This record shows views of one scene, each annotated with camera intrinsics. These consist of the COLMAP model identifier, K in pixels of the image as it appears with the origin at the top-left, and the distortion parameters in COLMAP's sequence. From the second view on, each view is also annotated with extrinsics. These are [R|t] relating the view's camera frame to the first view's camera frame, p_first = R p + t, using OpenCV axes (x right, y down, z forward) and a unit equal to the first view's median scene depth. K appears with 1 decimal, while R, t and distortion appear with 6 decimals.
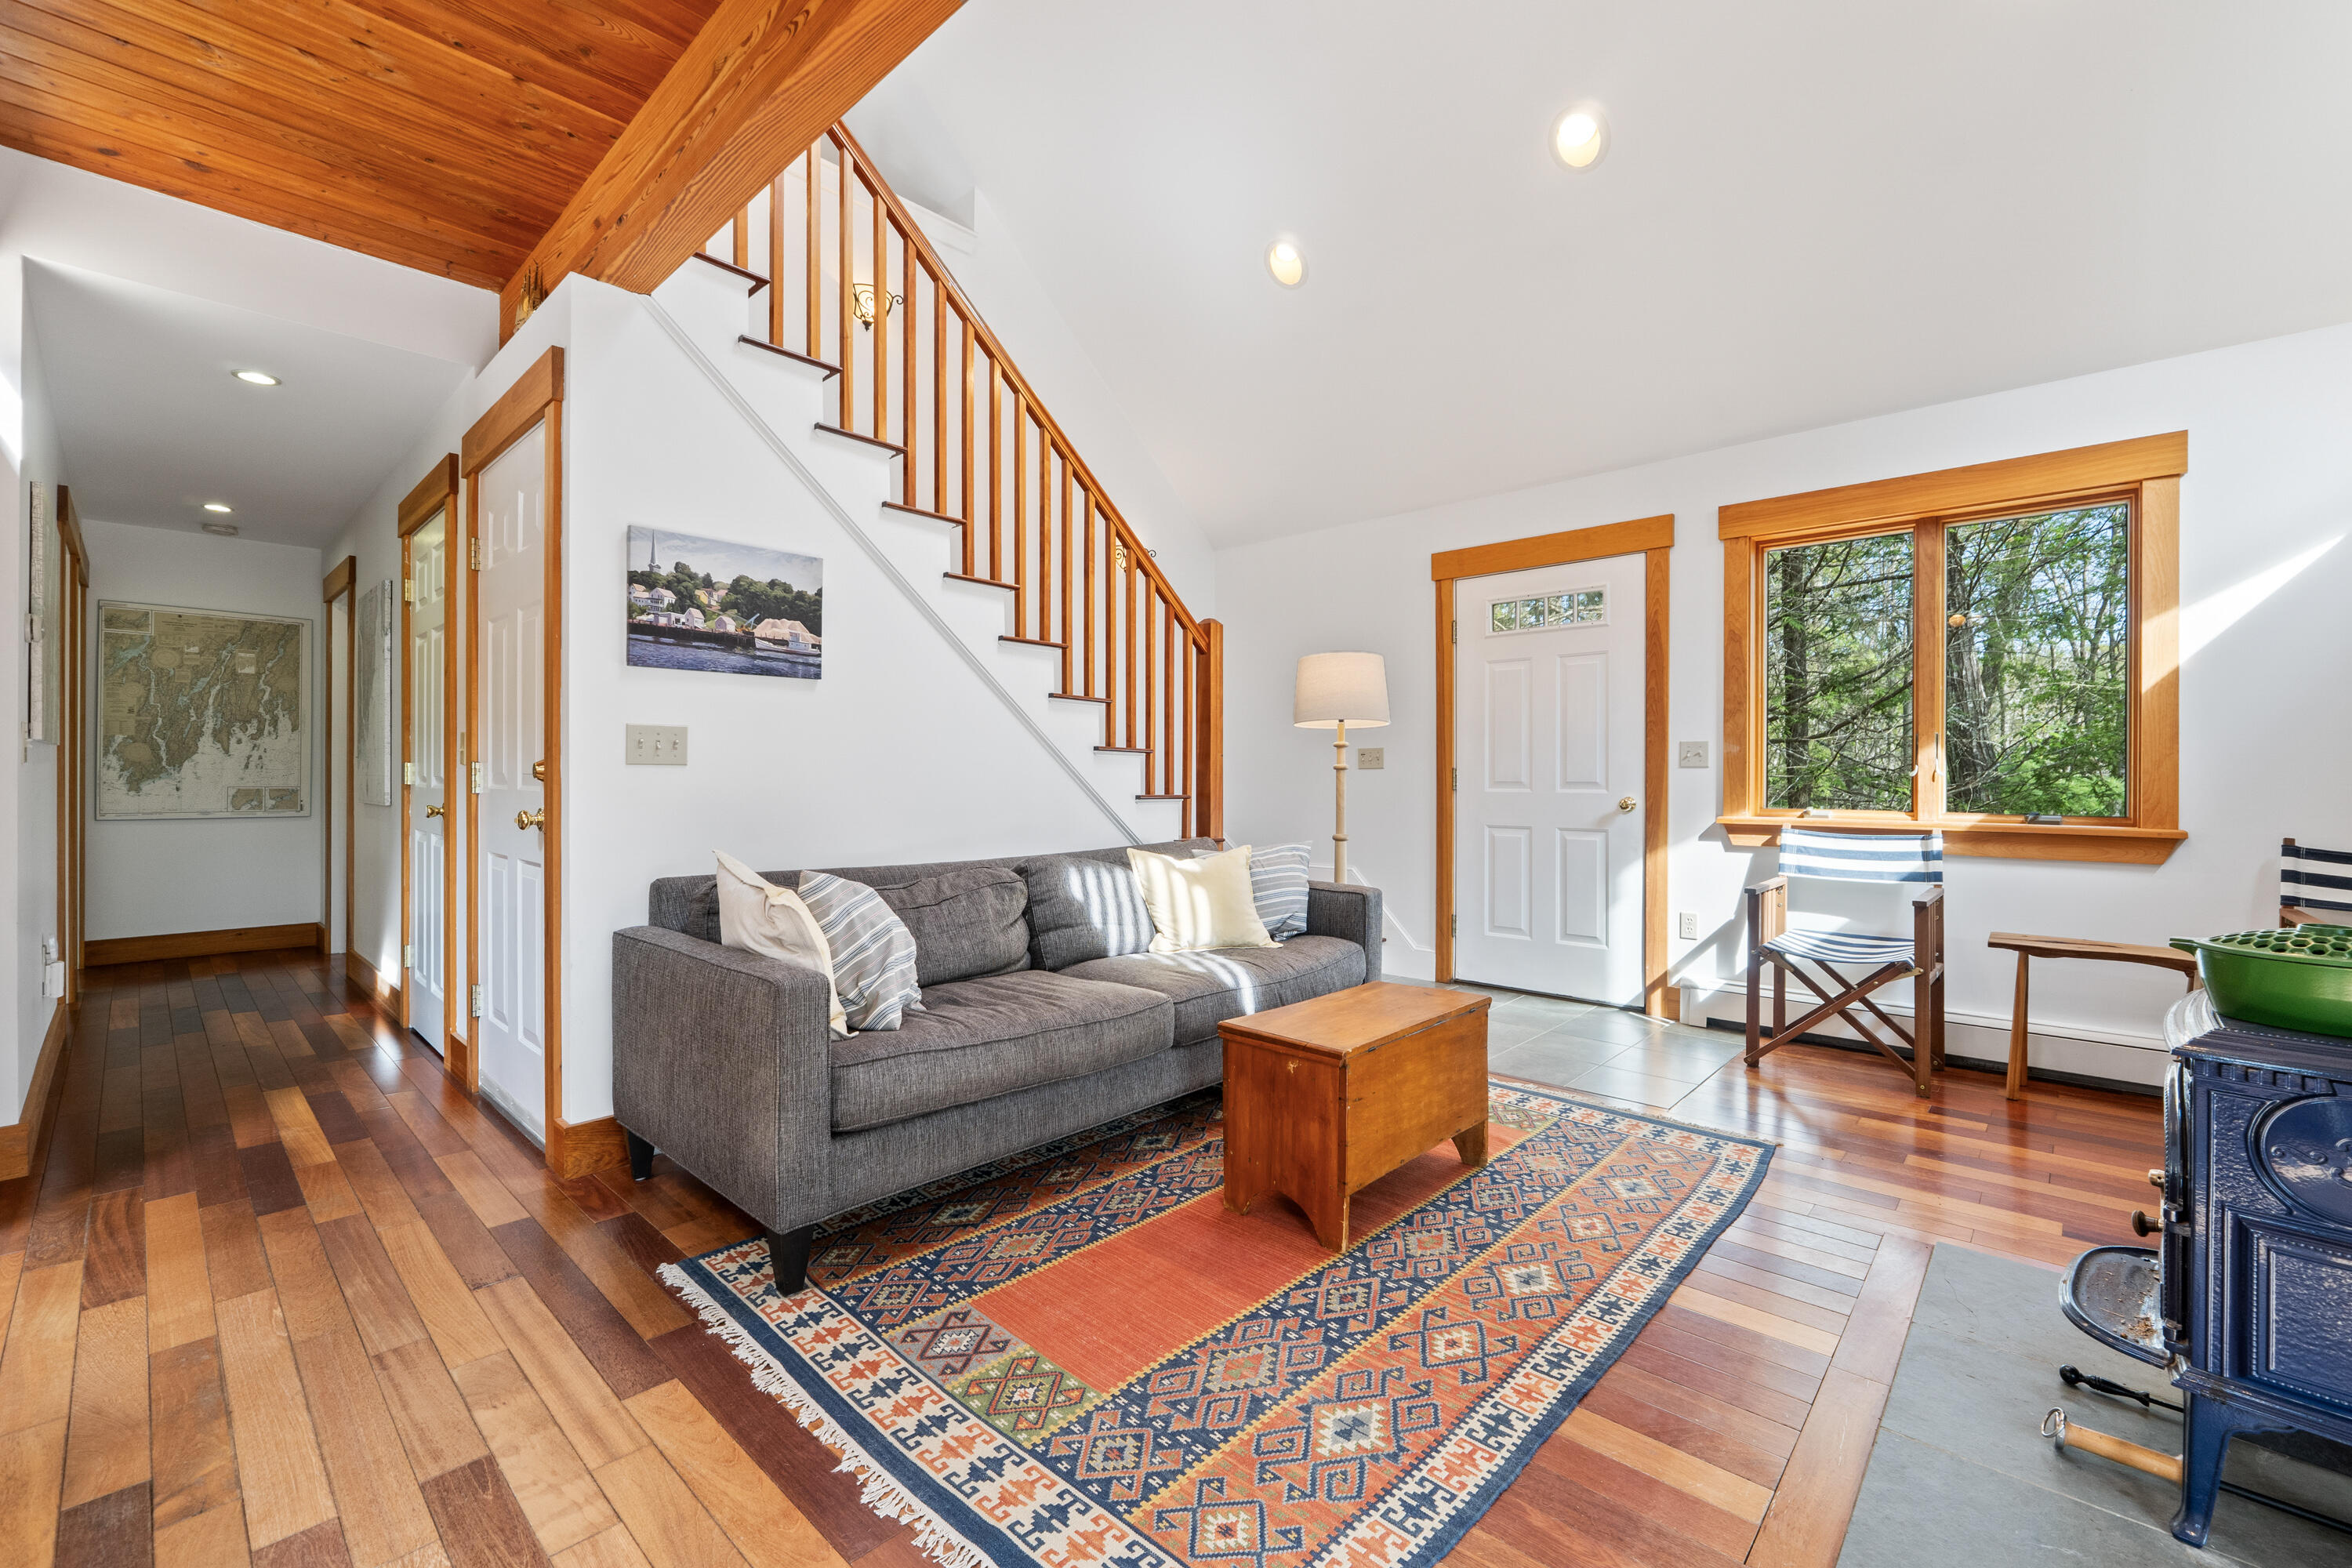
lens RADIAL K [[982.0, 0, 1168.1], [0, 982.0, 771.9], [0, 0, 1]] dist [-0.008578, 0.000362]
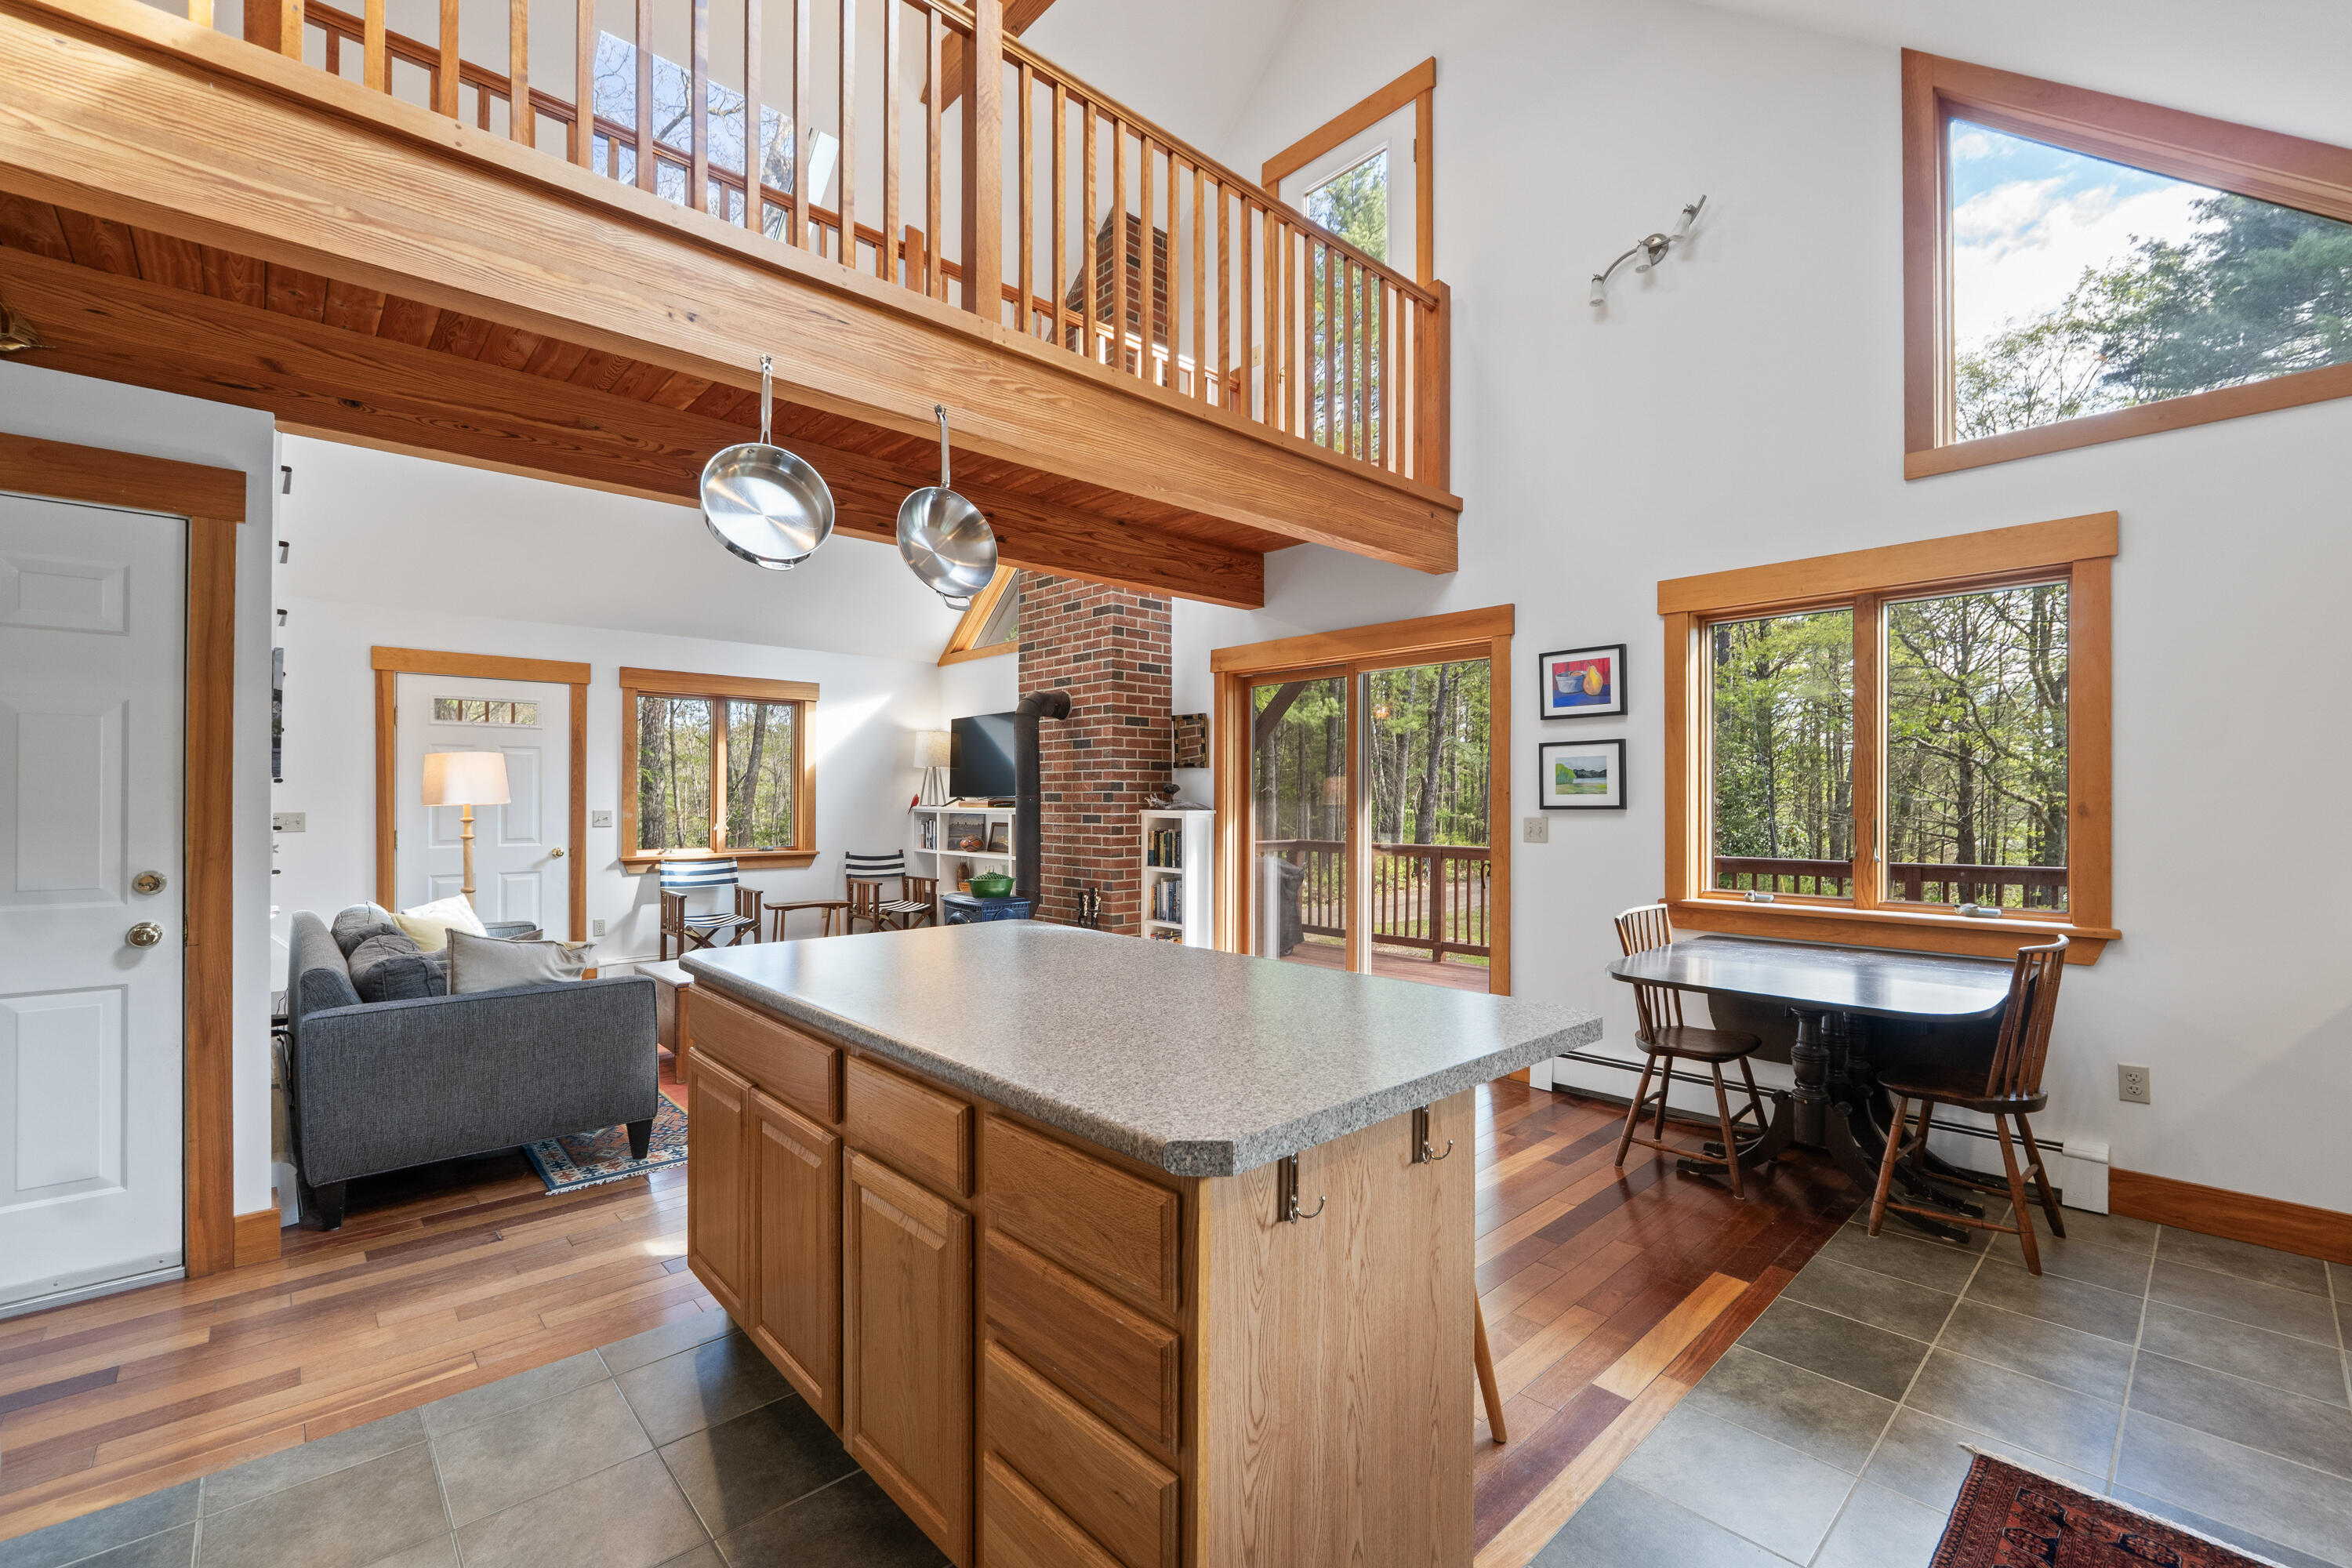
lens RADIAL K [[982.0, 0, 1179.2], [0, 982.0, 796.3], [0, 0, 1]] dist [-0.008578, 0.000362]
pose [[0.073886, 0.000132, 0.997267, -1.520028], [-0.003446, 0.999994, 0.000123, -0.089987], [-0.997261, -0.003446, 0.073886, -0.069970]]
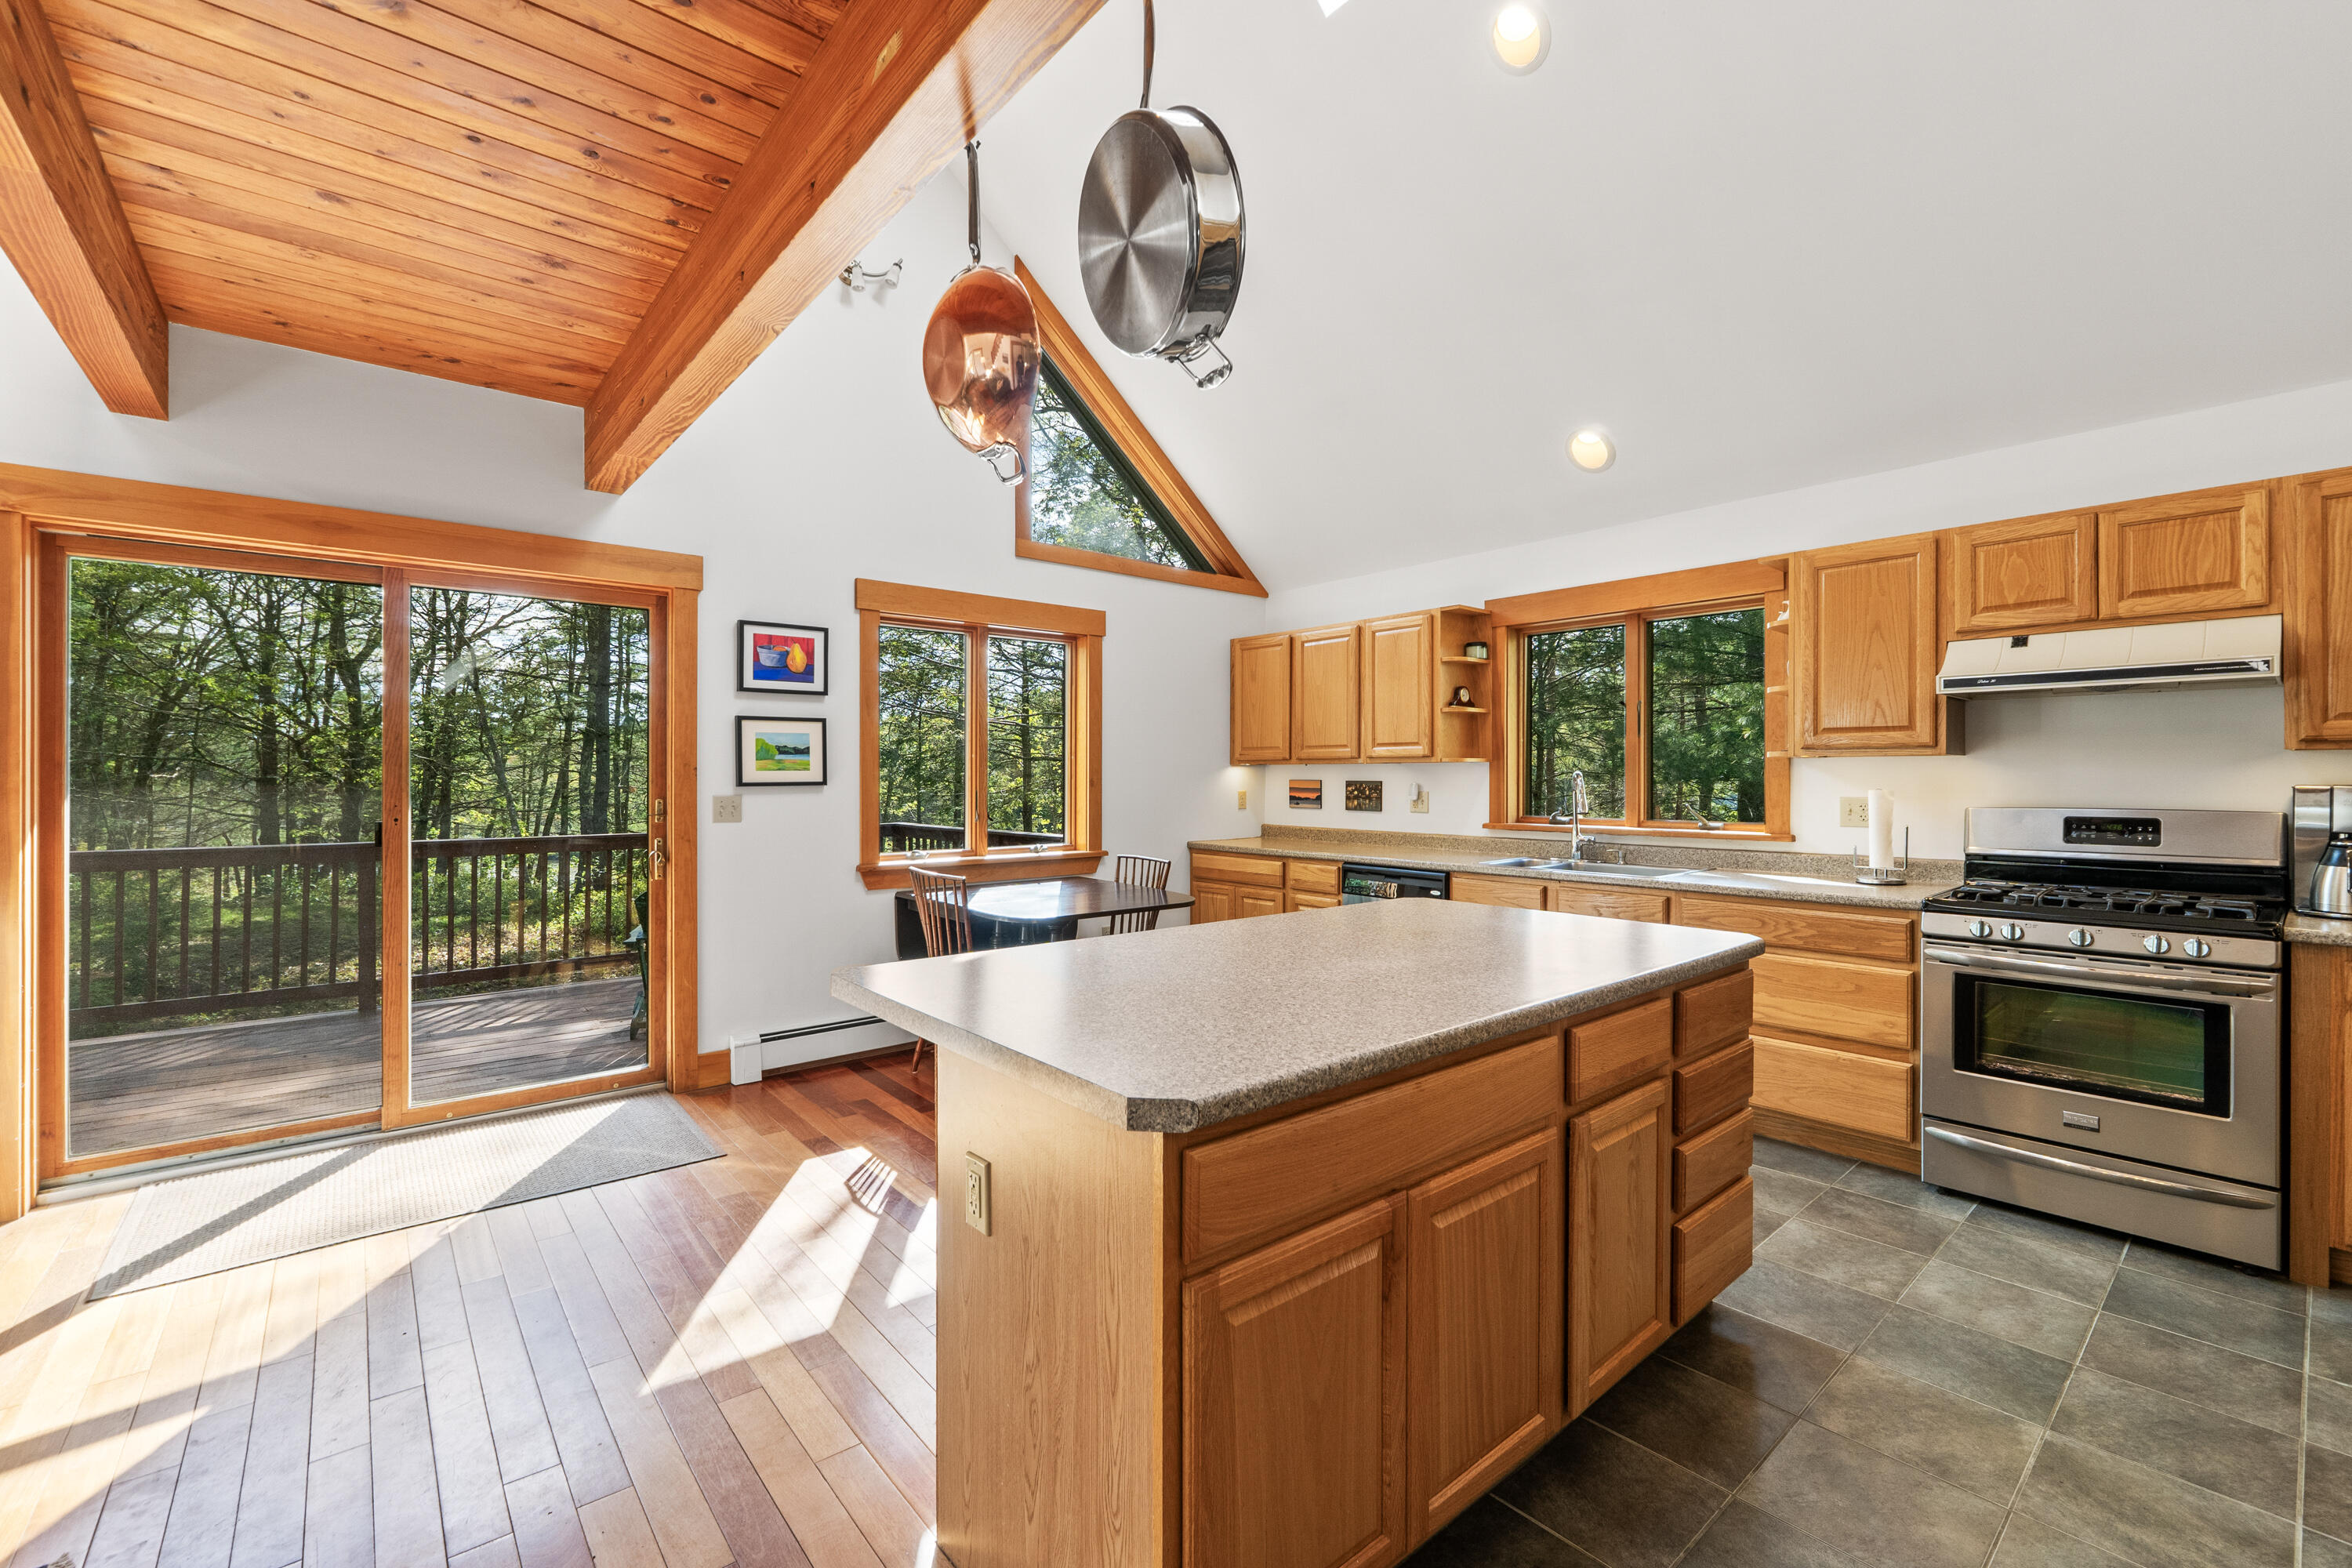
lens RADIAL K [[982.0, 0, 1169.8], [0, 982.0, 776.1], [0, 0, 1]] dist [-0.008578, 0.000362]
pose [[-0.991477, -0.002956, 0.130247, -0.718662], [-0.003357, 0.999990, -0.002860, -0.084701], [-0.130238, -0.003273, -0.991477, 0.865880]]
